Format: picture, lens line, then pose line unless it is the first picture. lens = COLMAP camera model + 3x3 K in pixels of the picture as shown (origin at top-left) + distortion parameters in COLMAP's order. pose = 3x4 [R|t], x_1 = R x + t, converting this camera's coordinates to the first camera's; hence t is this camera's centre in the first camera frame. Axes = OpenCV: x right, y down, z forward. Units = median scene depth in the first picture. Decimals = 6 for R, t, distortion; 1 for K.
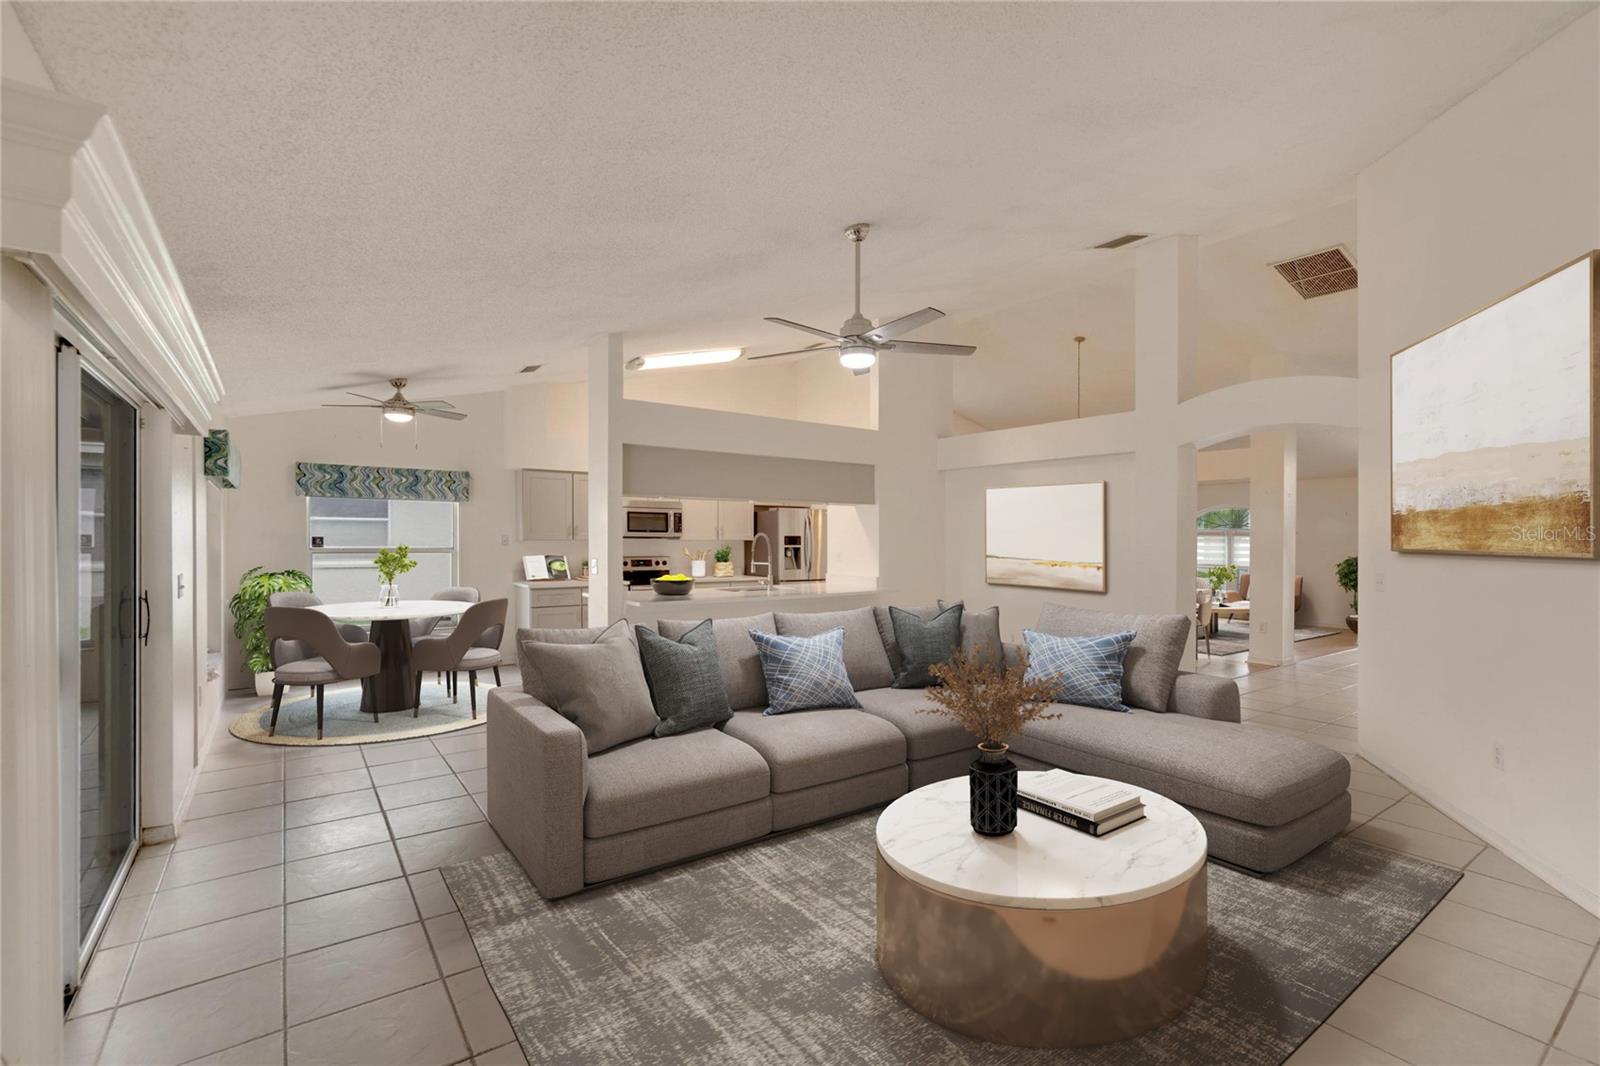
lens RADIAL K [[704.9, 0, 797.7], [0, 704.9, 531.7], [0, 0, 1]] dist [0.003185, 0.001295]
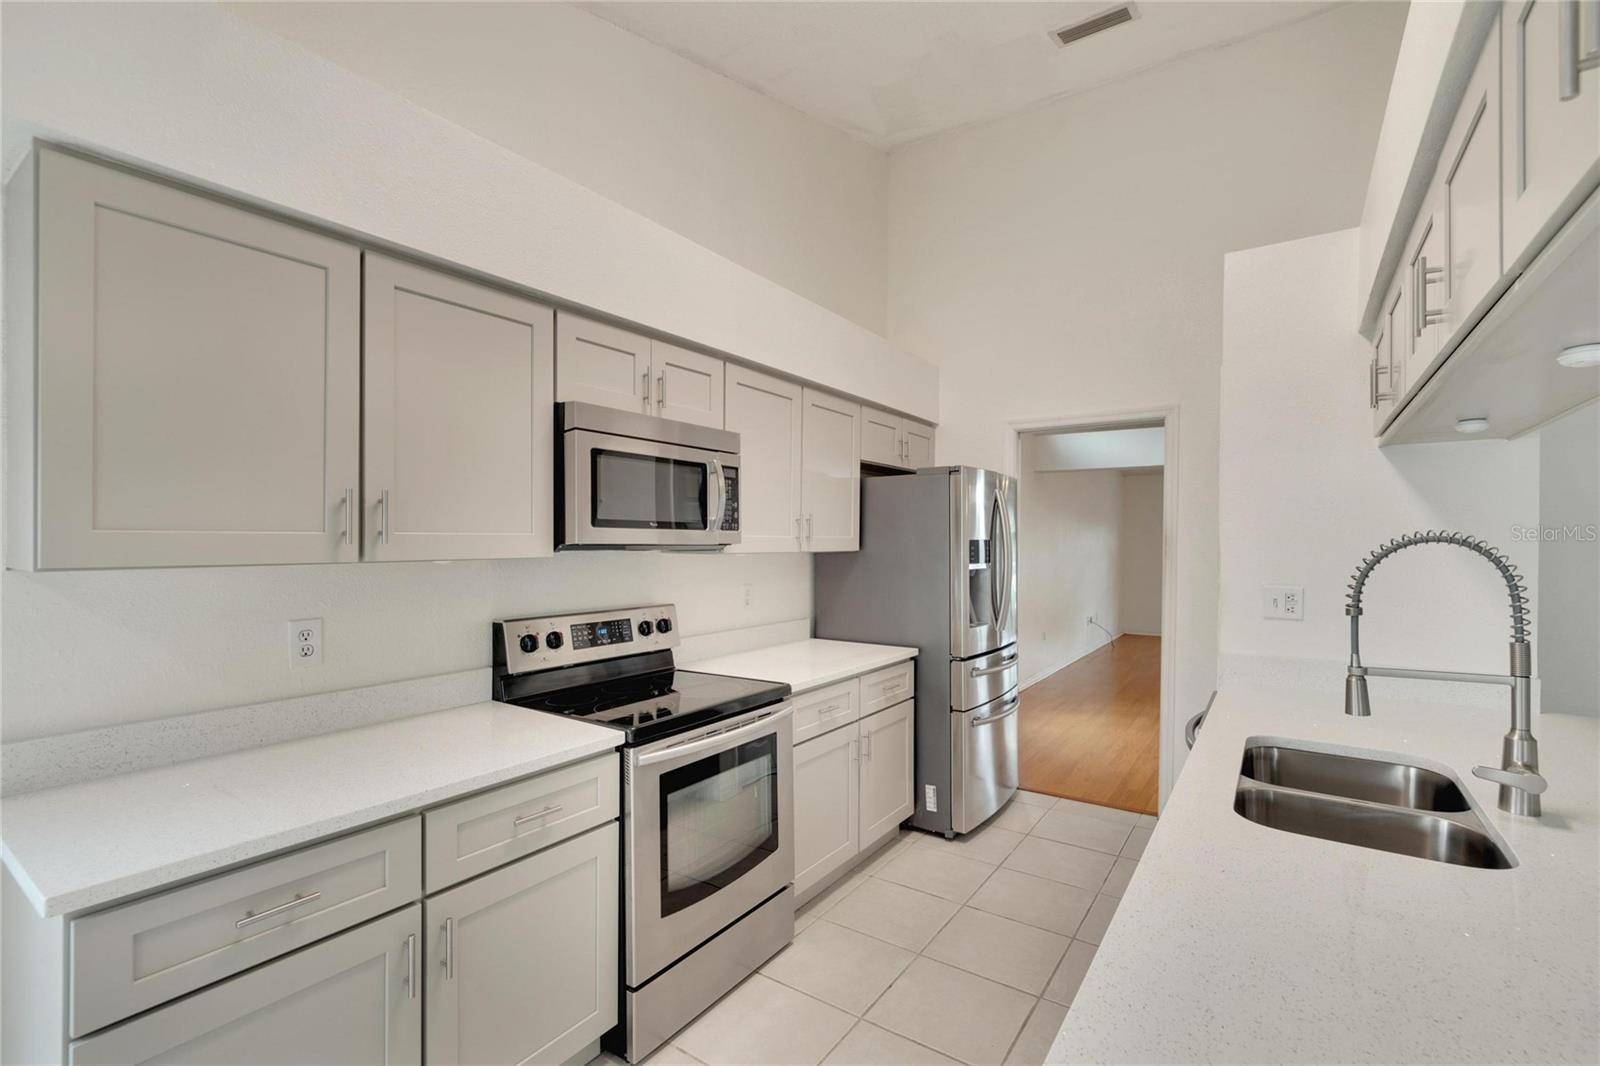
lens RADIAL K [[704.9, 0, 799.0], [0, 704.9, 537.4], [0, 0, 1]] dist [0.003185, 0.001295]
pose [[0.945282, -0.000784, 0.326255, -0.240484], [0.001467, 0.999997, -0.001847, 0.004984], [-0.326252, 0.002225, 0.945280, 0.694951]]
